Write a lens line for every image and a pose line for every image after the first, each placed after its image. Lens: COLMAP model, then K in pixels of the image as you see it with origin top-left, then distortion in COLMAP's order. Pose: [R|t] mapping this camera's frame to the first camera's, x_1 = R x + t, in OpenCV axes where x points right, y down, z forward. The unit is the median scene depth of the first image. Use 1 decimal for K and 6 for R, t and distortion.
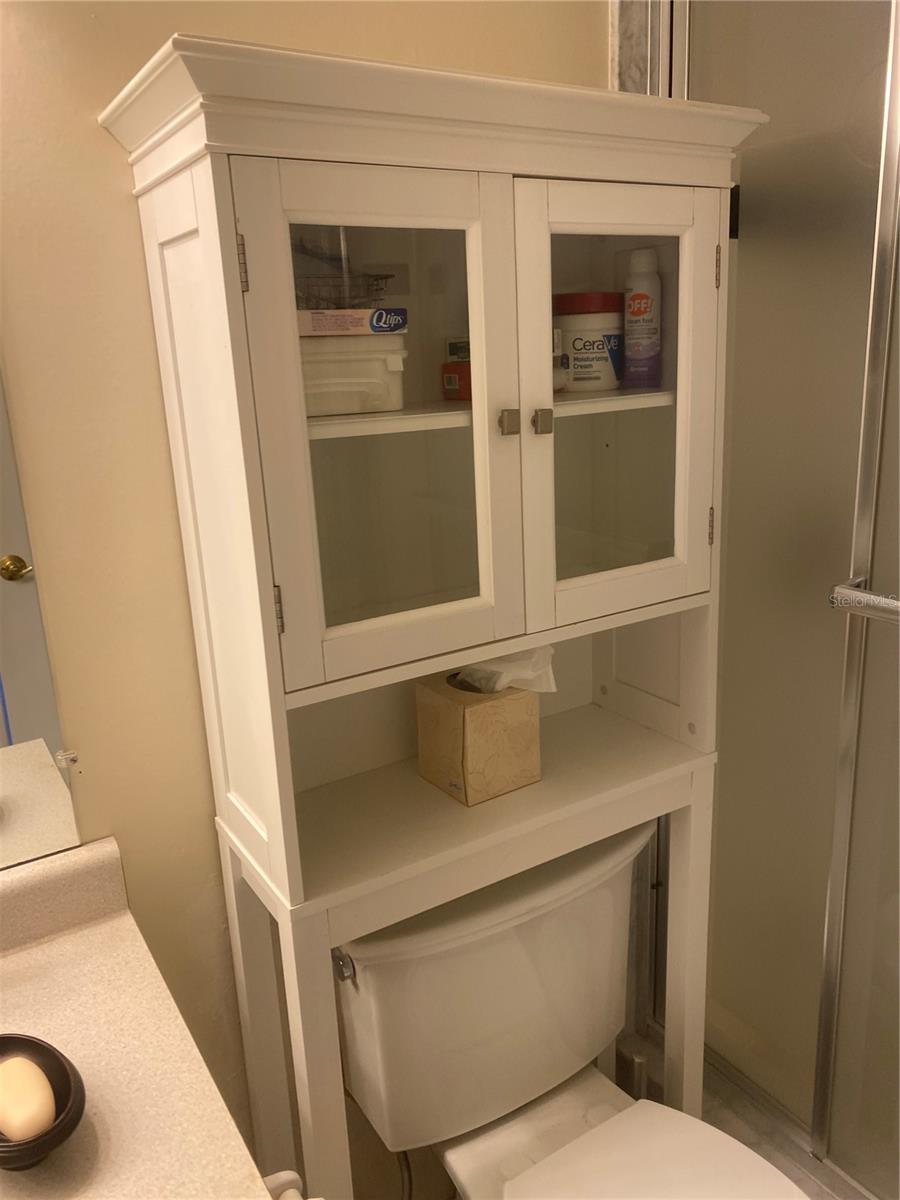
lens RADIAL K [[918.4, 0, 469.9], [0, 918.4, 603.2], [0, 0, 1]] dist [0.025519, -0.014262]
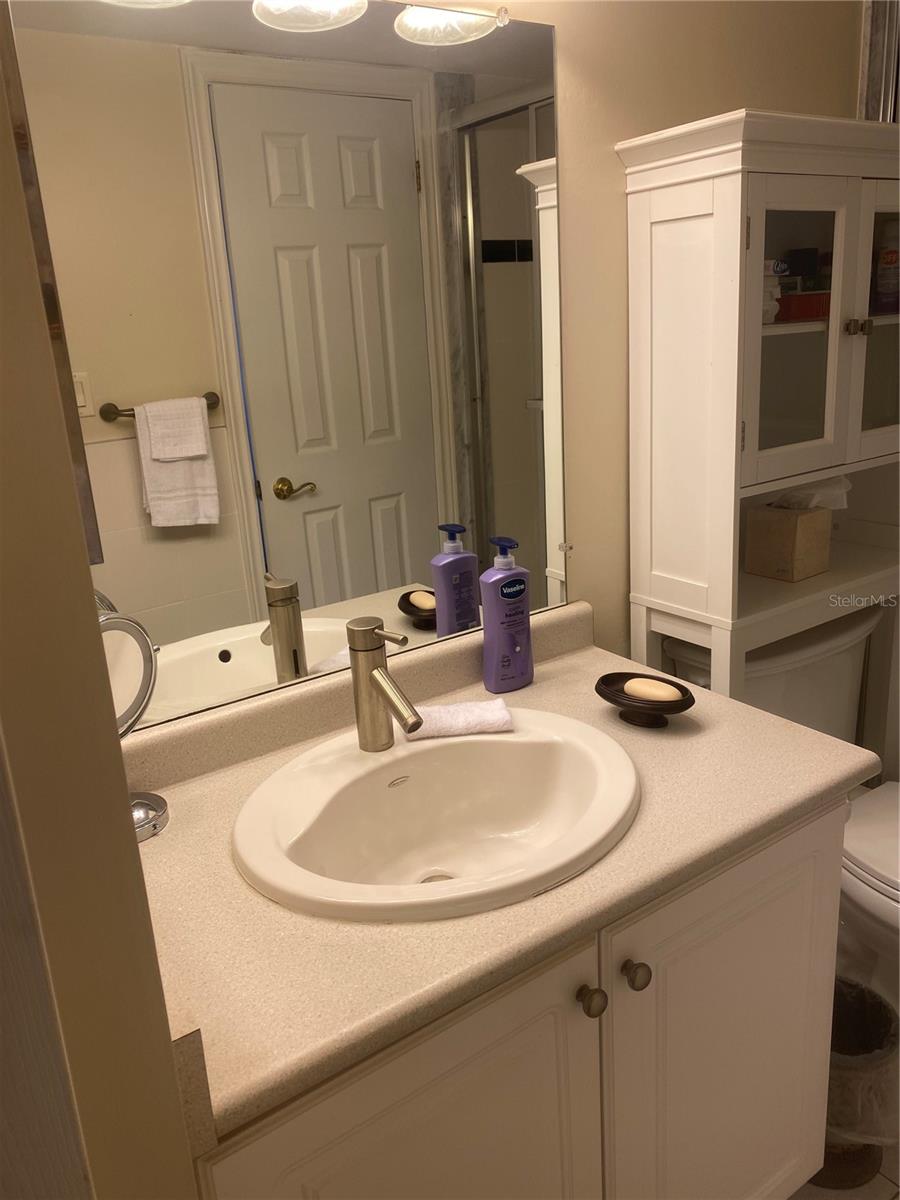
lens RADIAL K [[918.5, 0, 479.6], [0, 918.5, 581.1], [0, 0, 1]] dist [0.037063, 0.000246]
pose [[0.998684, -0.024168, 0.045242, -0.657689], [0.023973, 0.999701, 0.004832, 0.215948], [-0.045345, -0.003741, 0.998964, -0.584874]]
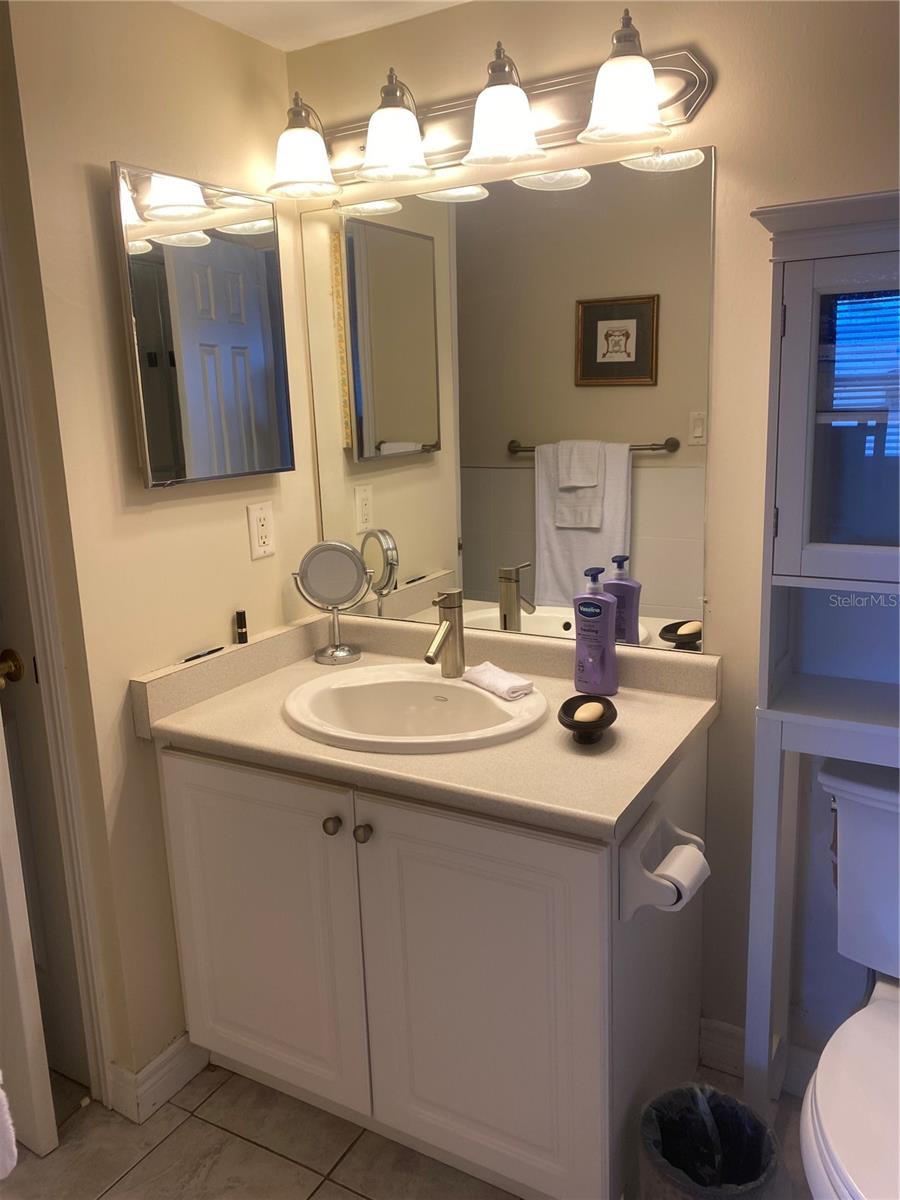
lens RADIAL K [[918.4, 0, 469.9], [0, 918.4, 603.2], [0, 0, 1]] dist [0.025519, -0.014262]
pose [[0.473548, 0.225694, -0.851360, 0.833593], [-0.232848, 0.964301, 0.126119, 0.056970], [0.849432, 0.138514, 0.509195, -0.261290]]
